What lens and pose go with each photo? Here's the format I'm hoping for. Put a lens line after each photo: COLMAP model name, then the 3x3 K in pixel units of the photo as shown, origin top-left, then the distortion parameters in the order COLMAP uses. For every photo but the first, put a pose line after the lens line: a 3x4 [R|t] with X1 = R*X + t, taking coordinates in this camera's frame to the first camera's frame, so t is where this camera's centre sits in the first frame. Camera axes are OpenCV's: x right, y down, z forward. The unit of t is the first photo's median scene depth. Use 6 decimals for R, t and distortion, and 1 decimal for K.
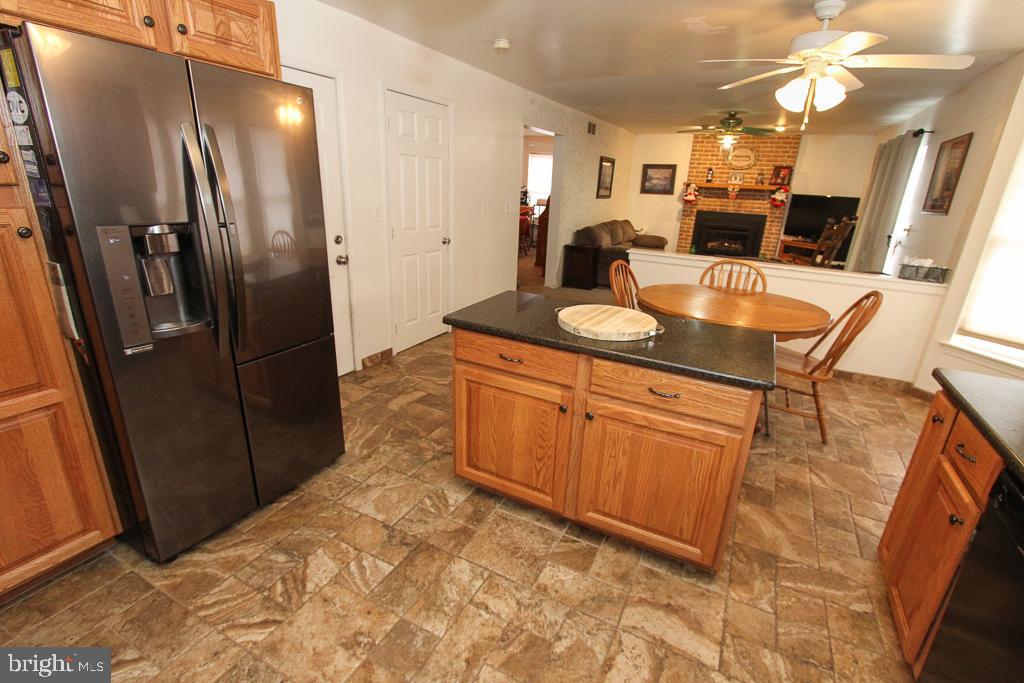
lens RADIAL K [[471.3, 0, 513.7], [0, 471.3, 346.0], [0, 0, 1]] dist [-0.015100, 0.000996]
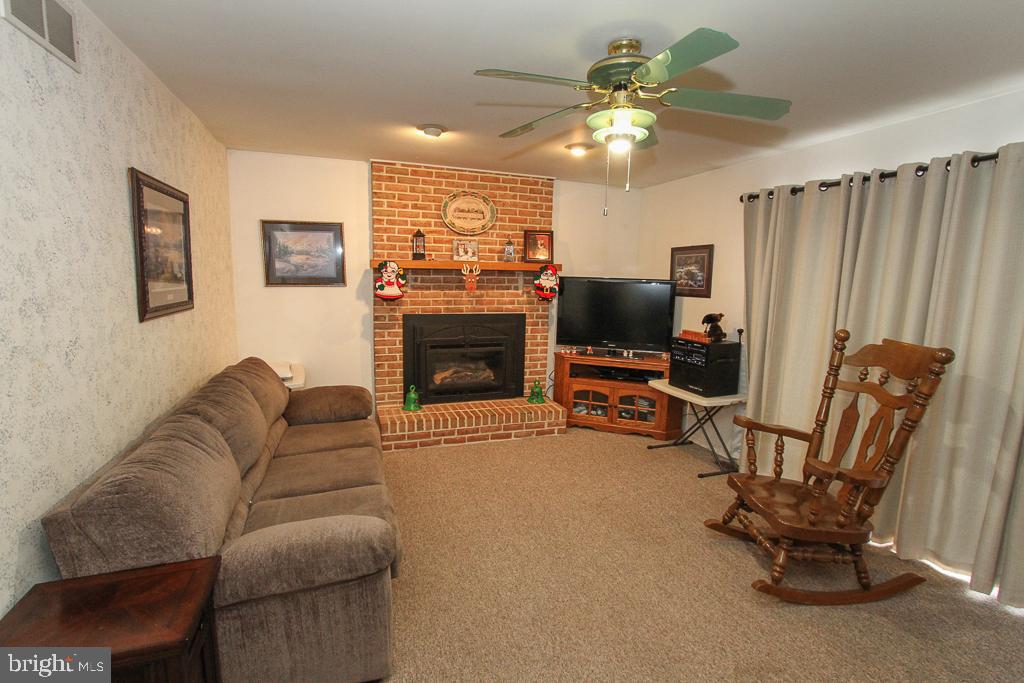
lens RADIAL K [[473.6, 0, 518.7], [0, 473.6, 343.7], [0, 0, 1]] dist [-0.017047, 0.000169]
pose [[0.666101, -0.135213, 0.733503, 0.112649], [0.252502, 0.966242, -0.051184, -0.215032], [-0.701820, 0.219305, 0.677756, 0.621078]]
